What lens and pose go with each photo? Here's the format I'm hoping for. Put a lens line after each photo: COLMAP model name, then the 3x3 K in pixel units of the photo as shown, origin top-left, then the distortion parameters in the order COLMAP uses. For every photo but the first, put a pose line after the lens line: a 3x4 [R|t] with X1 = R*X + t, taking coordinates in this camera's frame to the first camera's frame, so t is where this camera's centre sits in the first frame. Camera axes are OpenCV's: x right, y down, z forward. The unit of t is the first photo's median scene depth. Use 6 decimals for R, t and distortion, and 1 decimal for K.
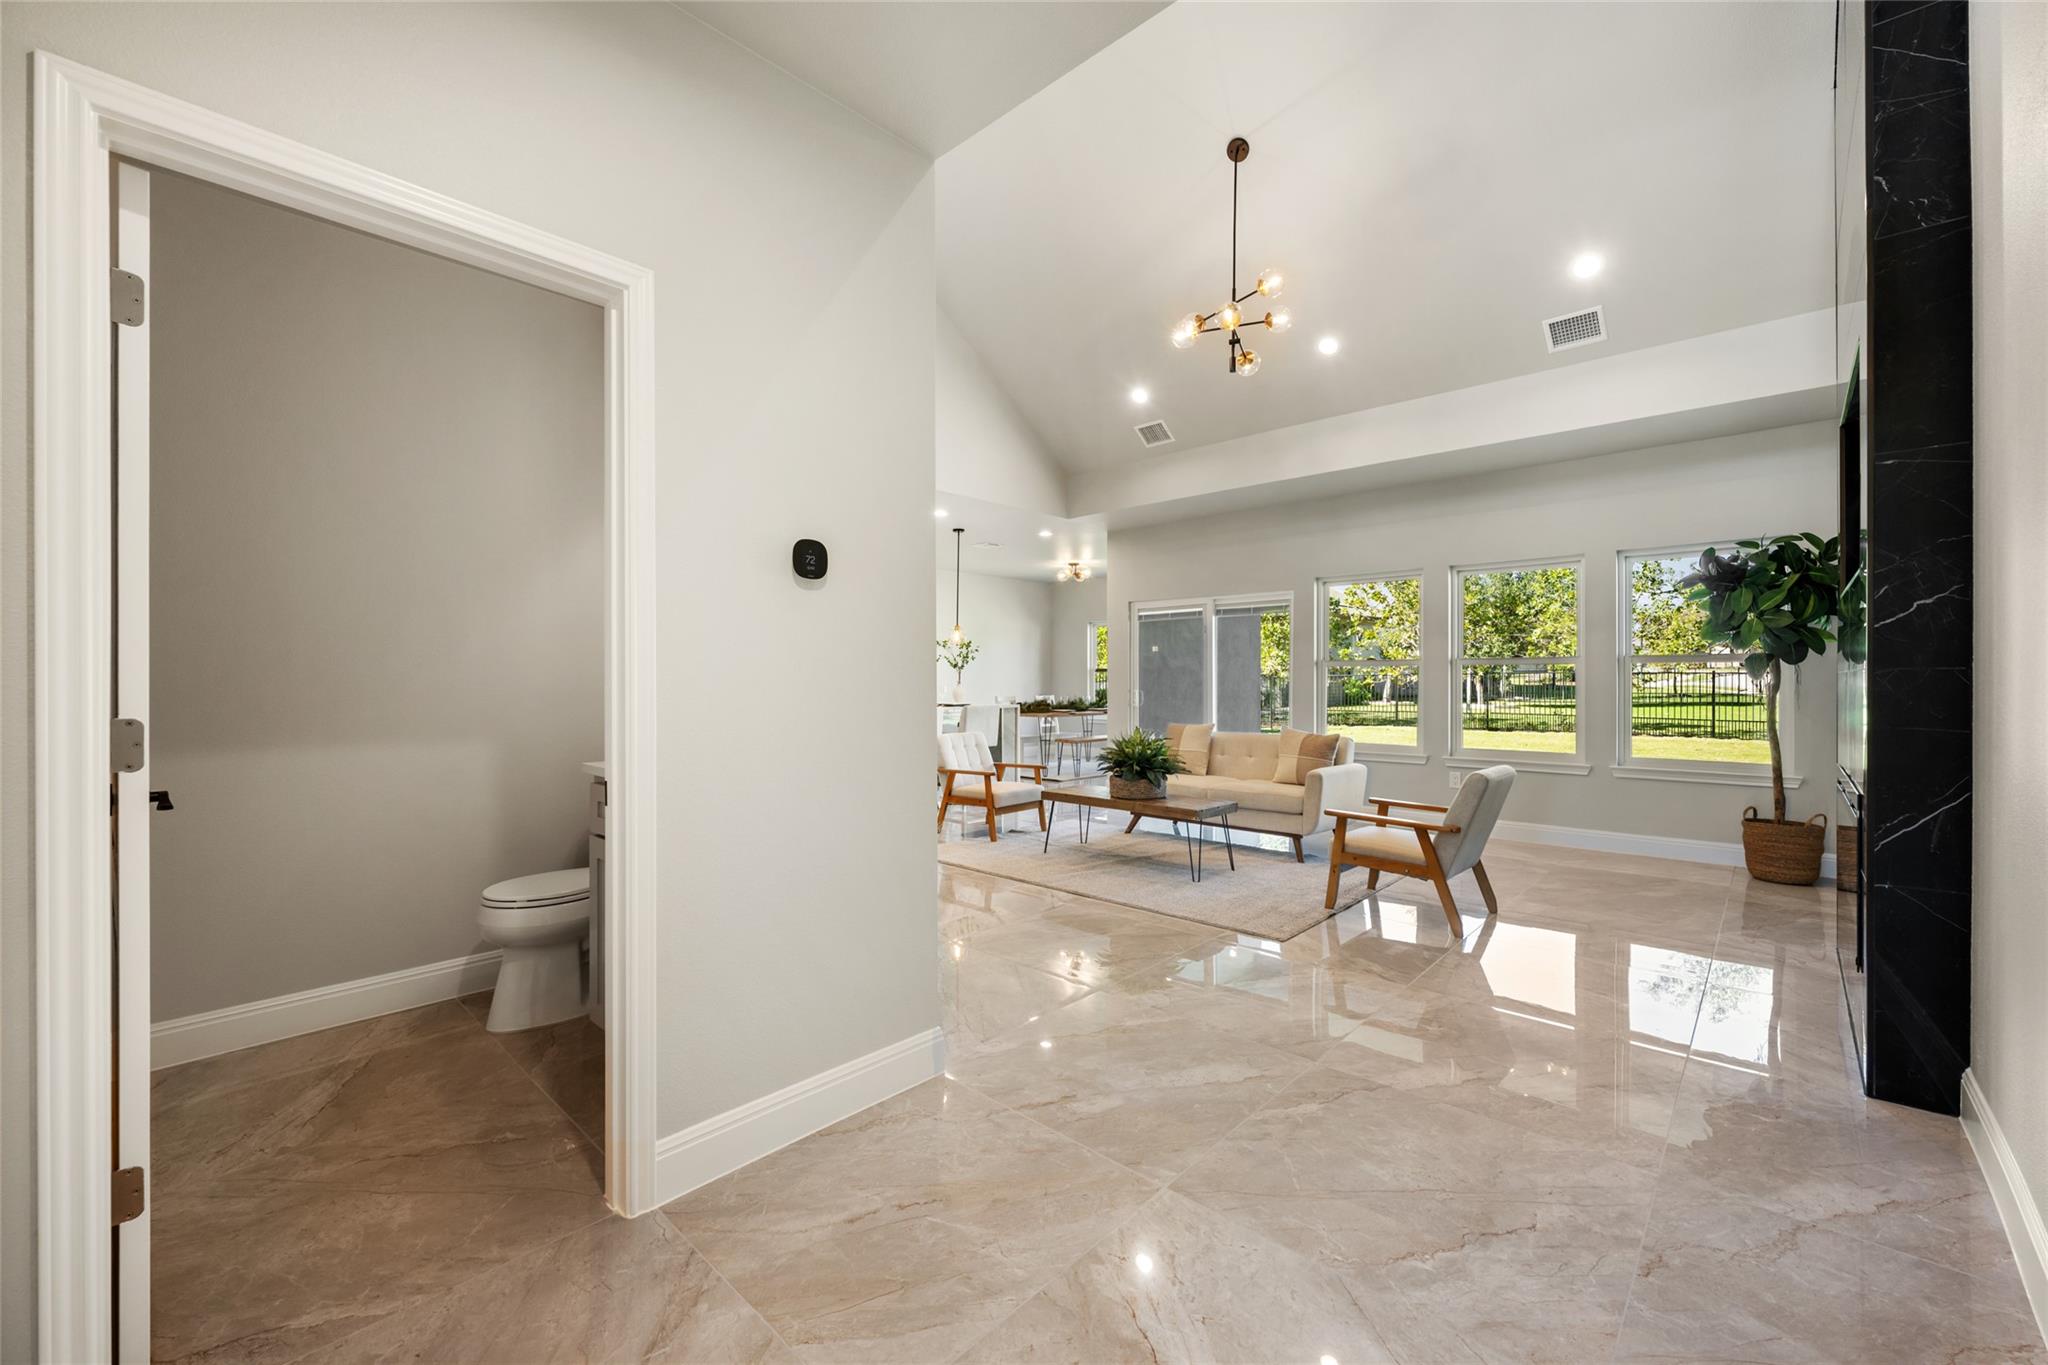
lens RADIAL K [[808.1, 0, 1024.0], [0, 808.1, 679.8], [0, 0, 1]] dist [-0.001619, 0.001315]
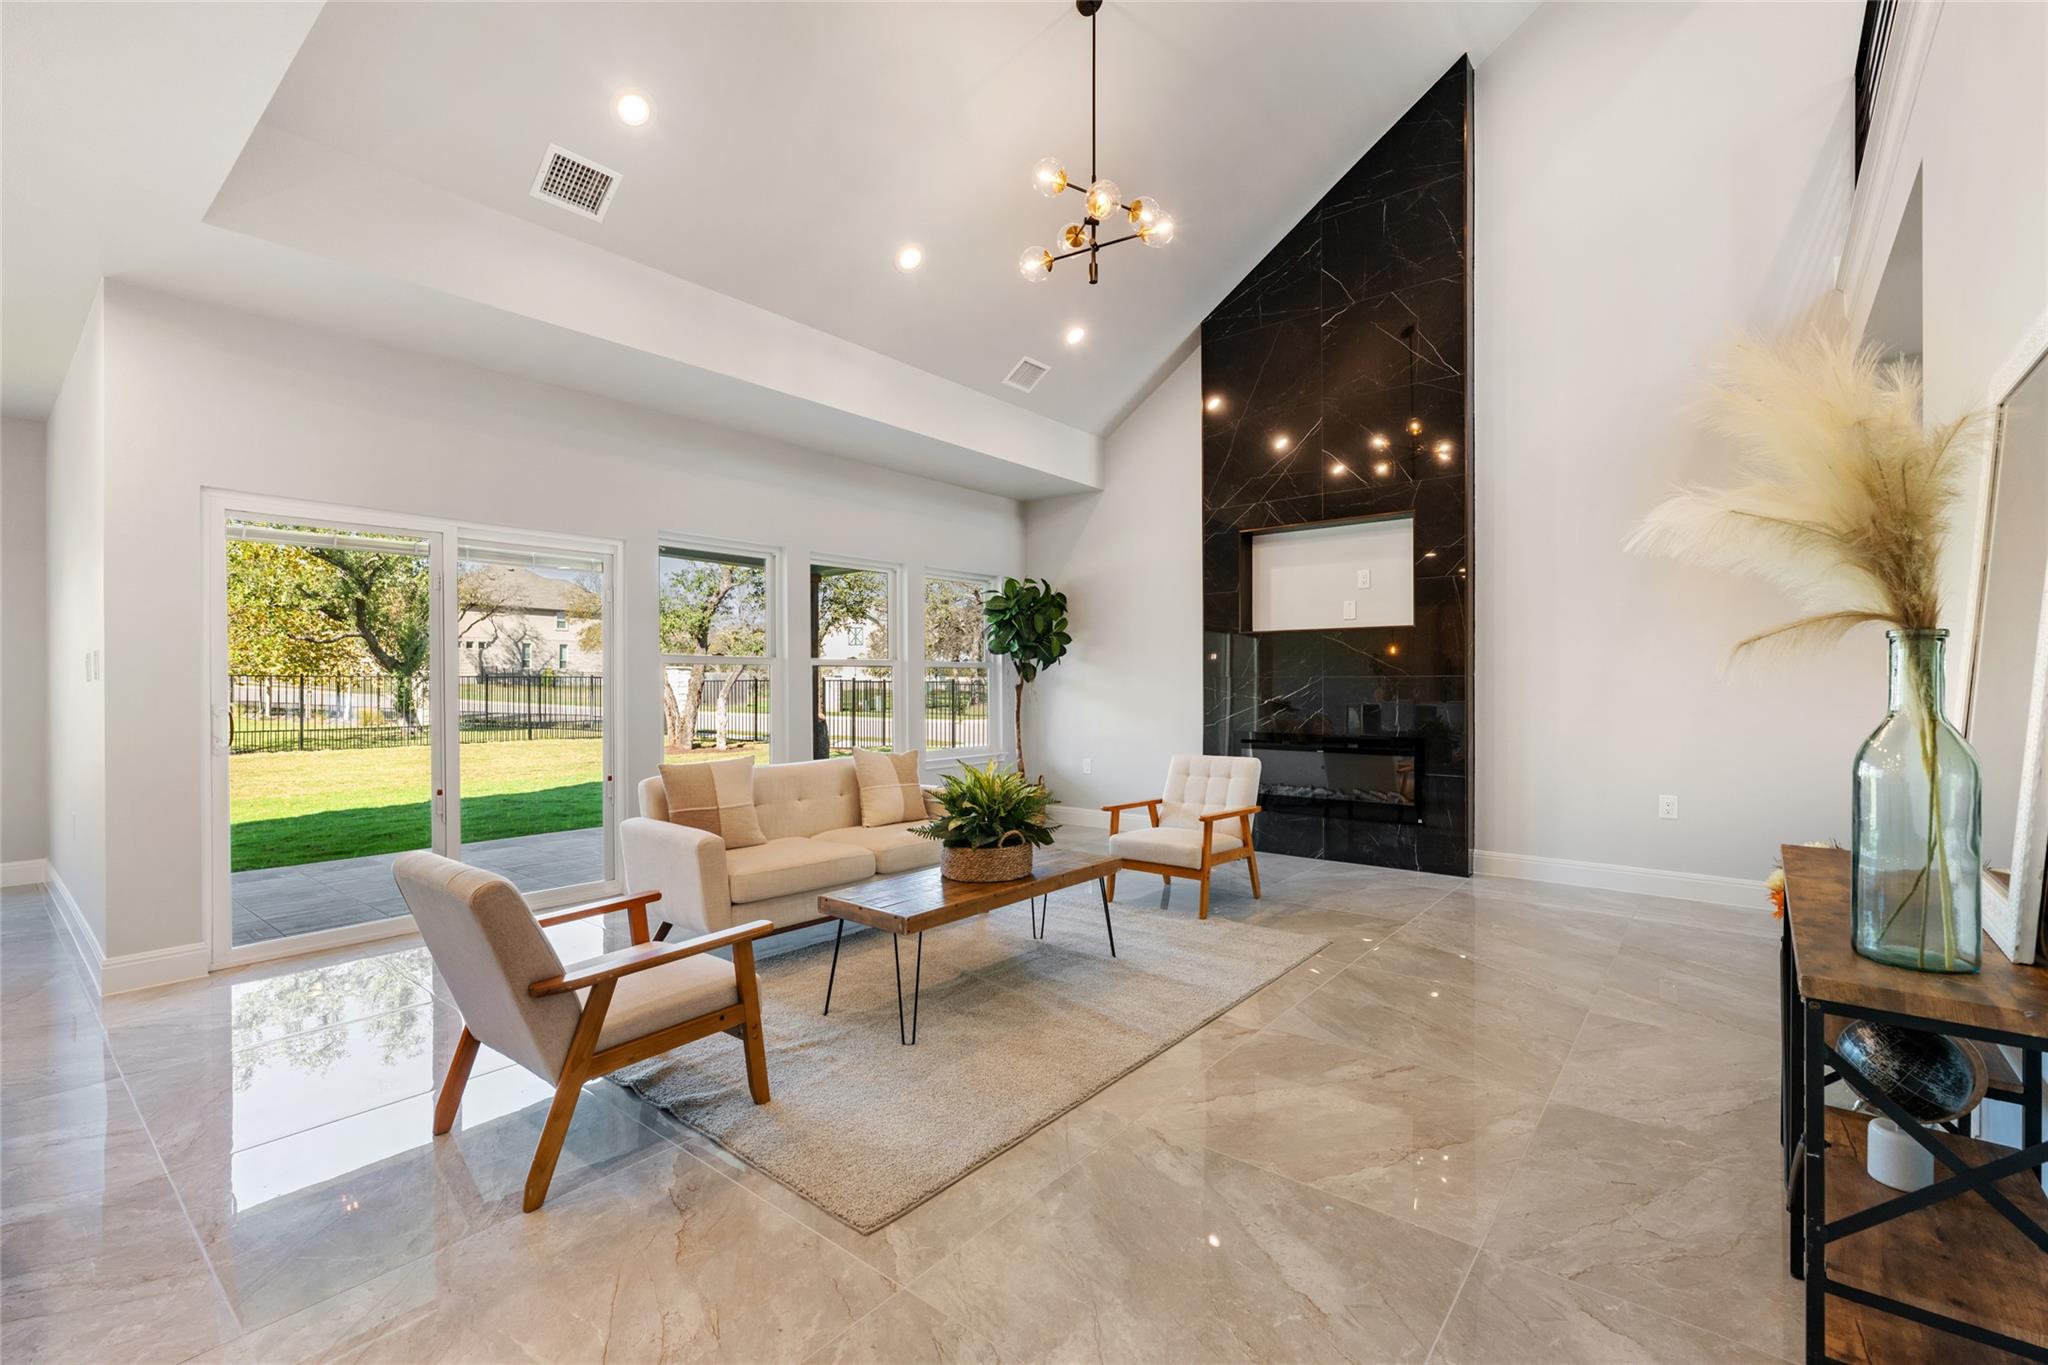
lens RADIAL K [[877.6, 0, 1017.6], [0, 877.6, 680.9], [0, 0, 1]] dist [0.001312, 0.000914]
pose [[-0.059736, 0.002003, 0.998212, -0.533672], [0.001687, 0.999997, -0.001906, -0.000897], [-0.998213, 0.001571, -0.059740, 1.030329]]
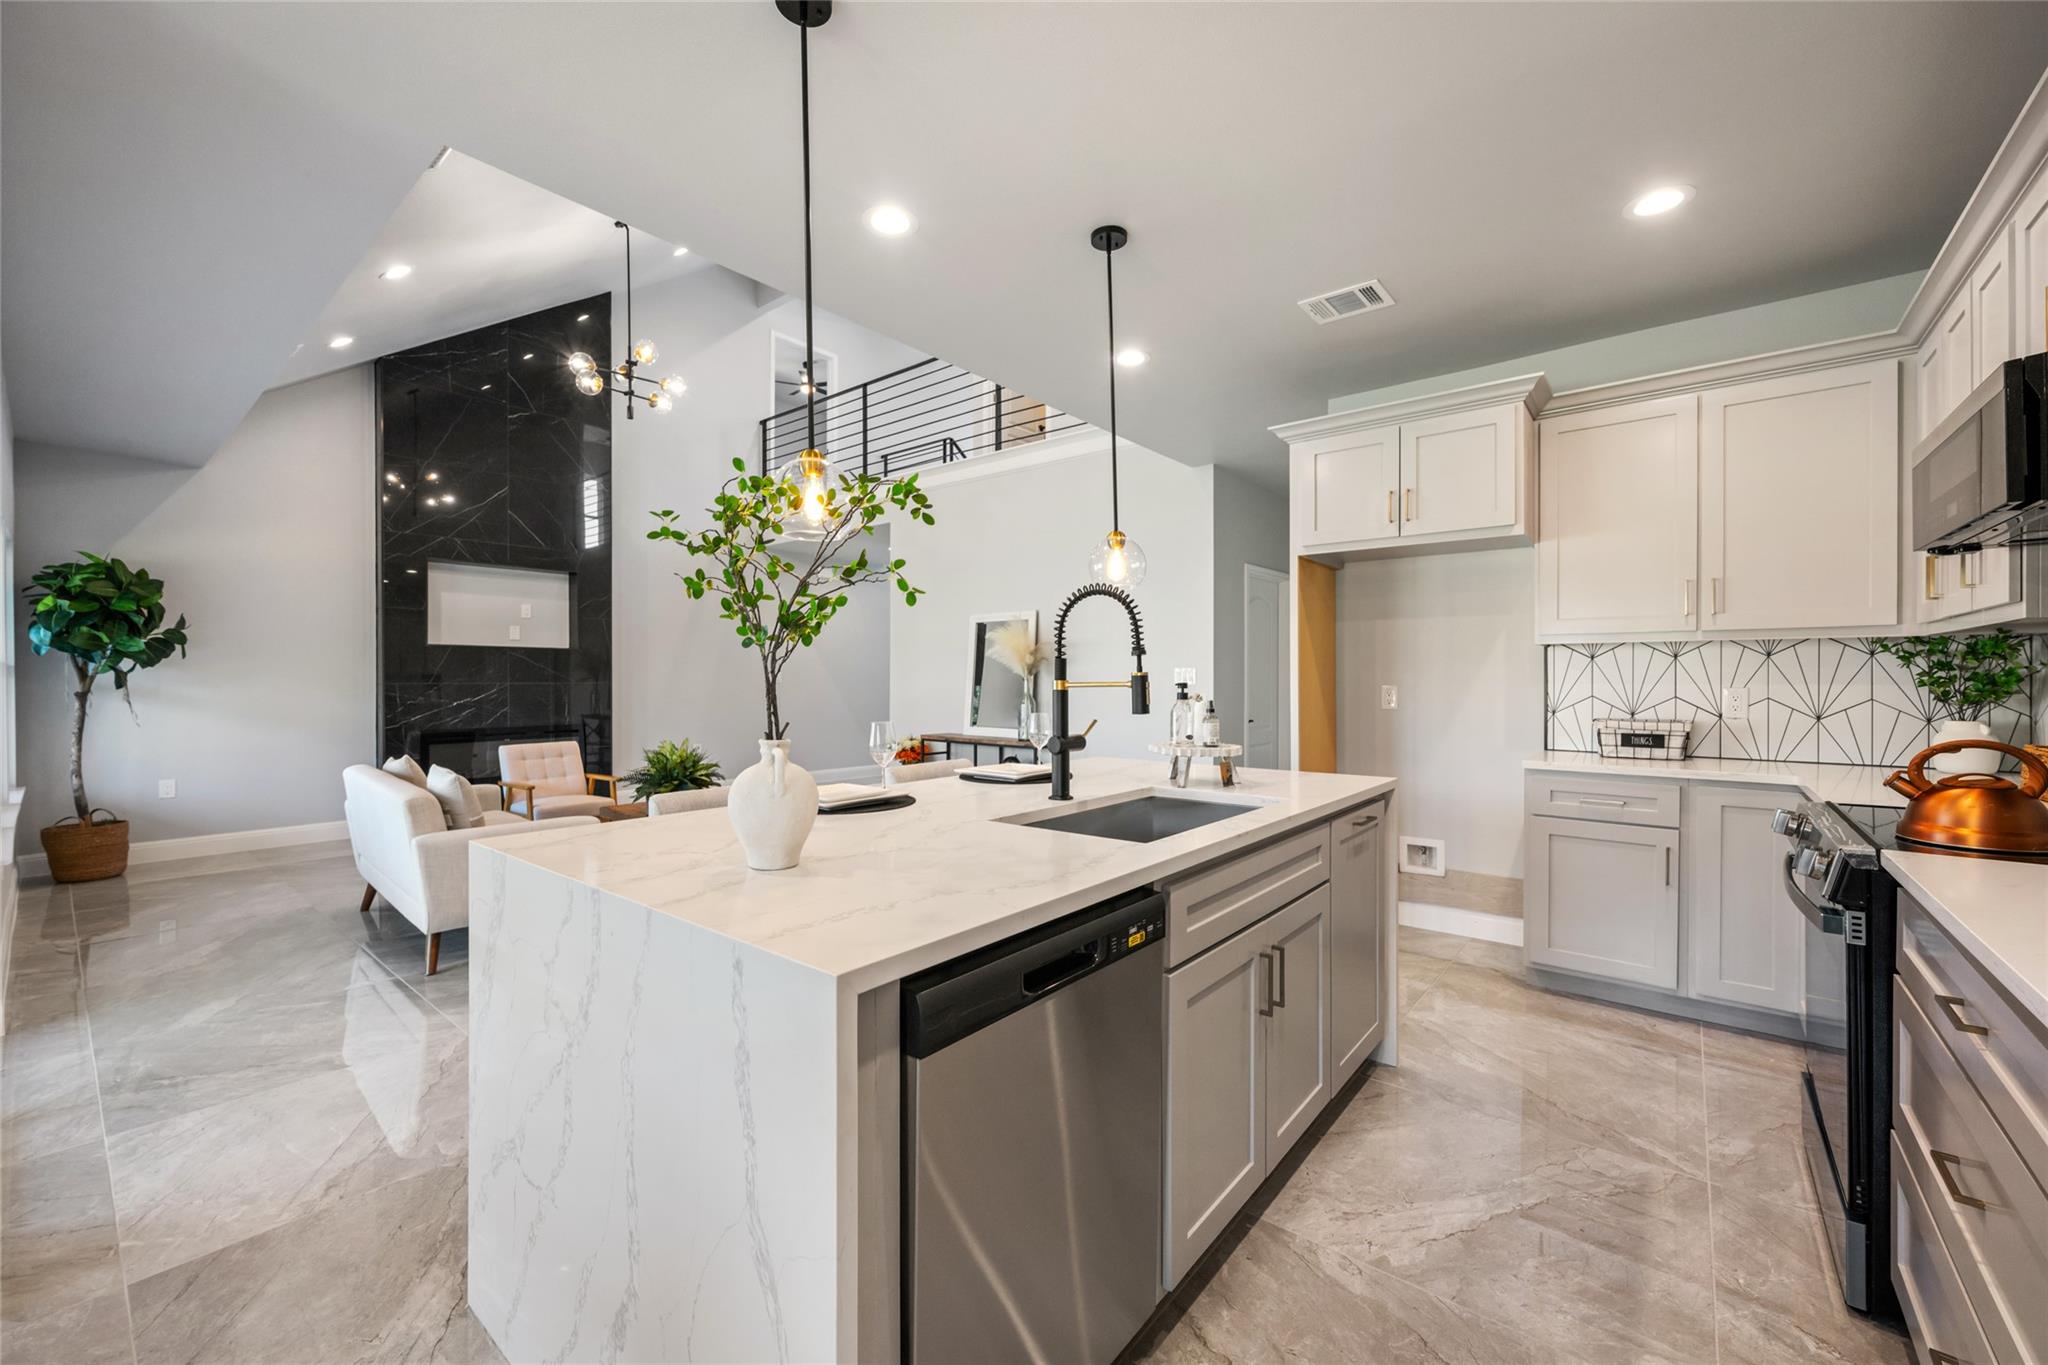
lens RADIAL K [[808.1, 0, 1015.8], [0, 808.1, 679.6], [0, 0, 1]] dist [-0.001619, 0.001315]
pose [[-0.998585, 0.001244, -0.053167, -0.204639], [0.001258, 0.999999, -0.000228, -0.012271], [0.053167, -0.000294, -0.998586, 2.009739]]
